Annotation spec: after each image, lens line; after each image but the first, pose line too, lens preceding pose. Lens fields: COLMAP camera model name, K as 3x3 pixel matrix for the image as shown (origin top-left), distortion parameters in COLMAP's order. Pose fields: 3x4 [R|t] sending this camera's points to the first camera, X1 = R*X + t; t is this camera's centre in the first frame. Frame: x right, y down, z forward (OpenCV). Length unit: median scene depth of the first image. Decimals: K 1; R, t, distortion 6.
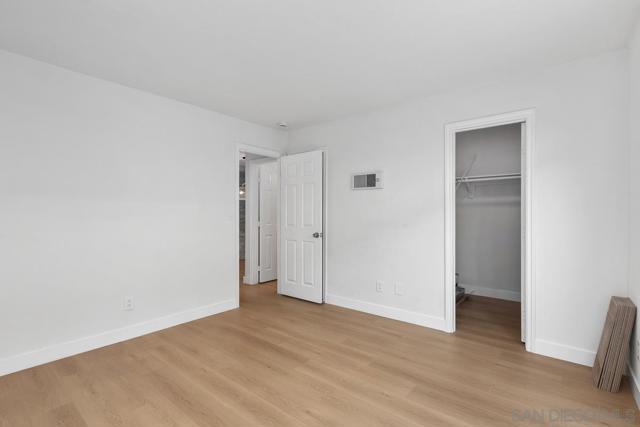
lens RADIAL K [[290.8, 0, 315.7], [0, 290.8, 214.6], [0, 0, 1]] dist [-0.001340, -0.000373]
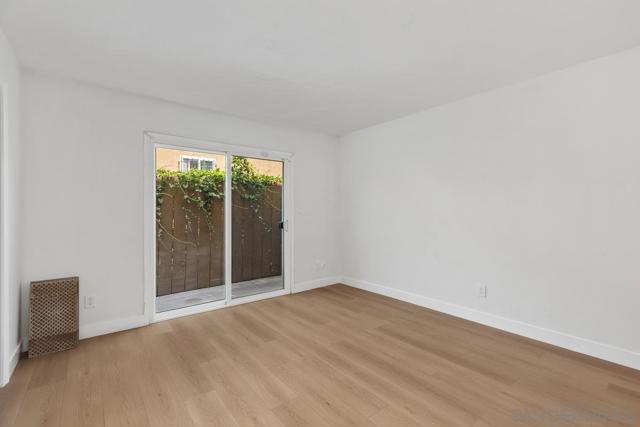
lens RADIAL K [[290.8, 0, 319.2], [0, 290.8, 209.1], [0, 0, 1]] dist [-0.001340, -0.000373]
pose [[-0.978375, 0.001105, 0.206838, -0.248297], [-0.000178, 0.999981, -0.006183, -0.005515], [-0.206841, -0.006086, -0.978356, 1.479038]]
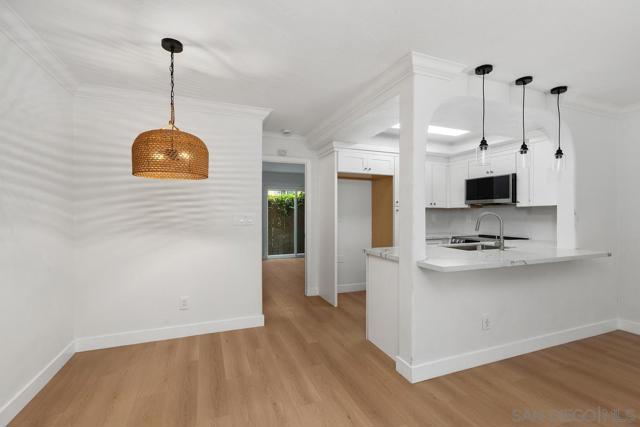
lens RADIAL K [[290.8, 0, 316.2], [0, 290.8, 212.9], [0, 0, 1]] dist [-0.001340, -0.000373]
pose [[-0.869066, -0.000939, 0.494695, -1.248570], [-0.006669, 0.999930, -0.009818, -0.003561], [-0.494651, -0.011831, -0.869011, 2.782040]]
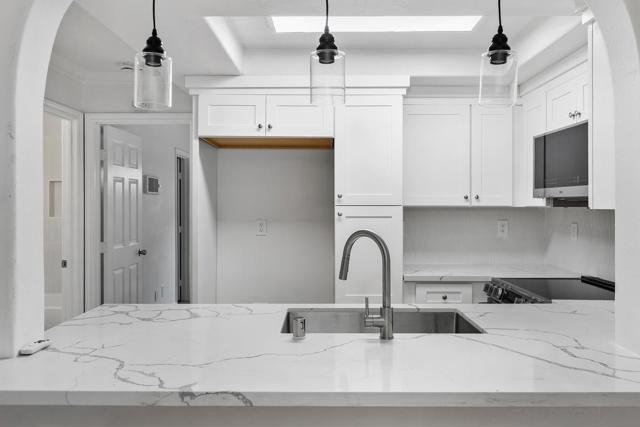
lens RADIAL K [[493.7, 0, 316.3], [0, 493.7, 202.4], [0, 0, 1]] dist [0.006465, 0.001933]
pose [[-0.618776, 0.002757, 0.785563, -1.753765], [-0.008162, 0.999917, -0.009938, -0.051346], [-0.785525, -0.012561, -0.618702, 2.002155]]
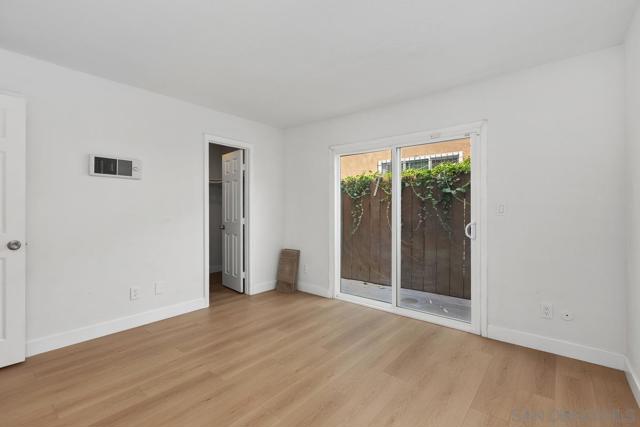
lens RADIAL K [[290.8, 0, 316.7], [0, 290.8, 208.6], [0, 0, 1]] dist [-0.001340, -0.000373]
pose [[0.012819, 0.001919, 0.999916, -0.795640], [-0.003945, 0.999990, -0.001869, -0.003229], [-0.999910, -0.003921, 0.012826, 0.572027]]
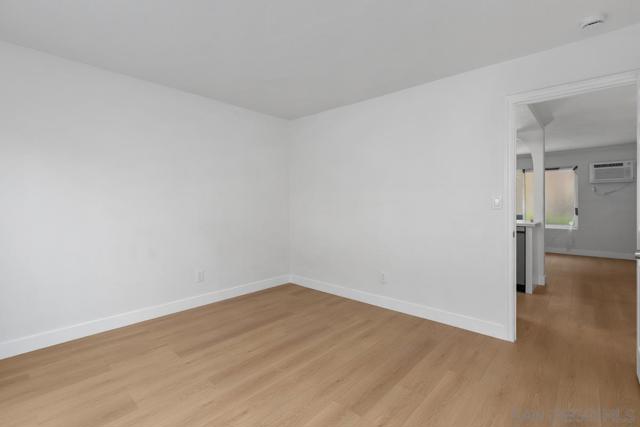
lens RADIAL K [[301.3, 0, 320.7], [0, 301.3, 199.8], [0, 0, 1]] dist [0.004696, 0.001029]
pose [[-0.043563, -0.001725, -0.999049, 0.602112], [0.007724, 0.999968, -0.002064, -0.006858], [0.999021, -0.007807, -0.043548, 0.819540]]
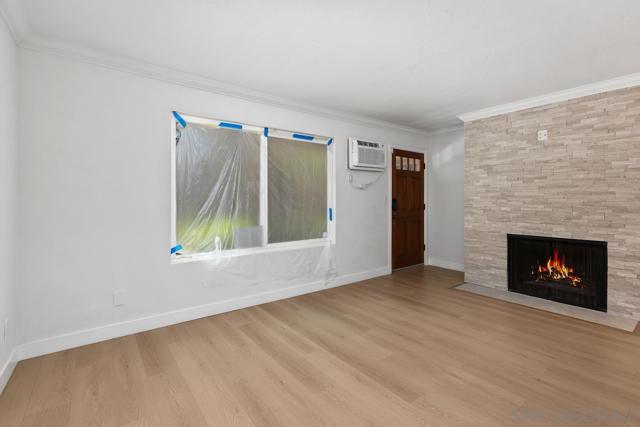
lens RADIAL K [[290.8, 0, 322.6], [0, 290.8, 200.8], [0, 0, 1]] dist [-0.001340, -0.000373]
pose [[0.970363, 0.005905, -0.241581, -1.743707], [-0.002094, 0.999869, 0.016030, 0.013270], [0.241644, -0.015049, 0.970248, 1.402317]]
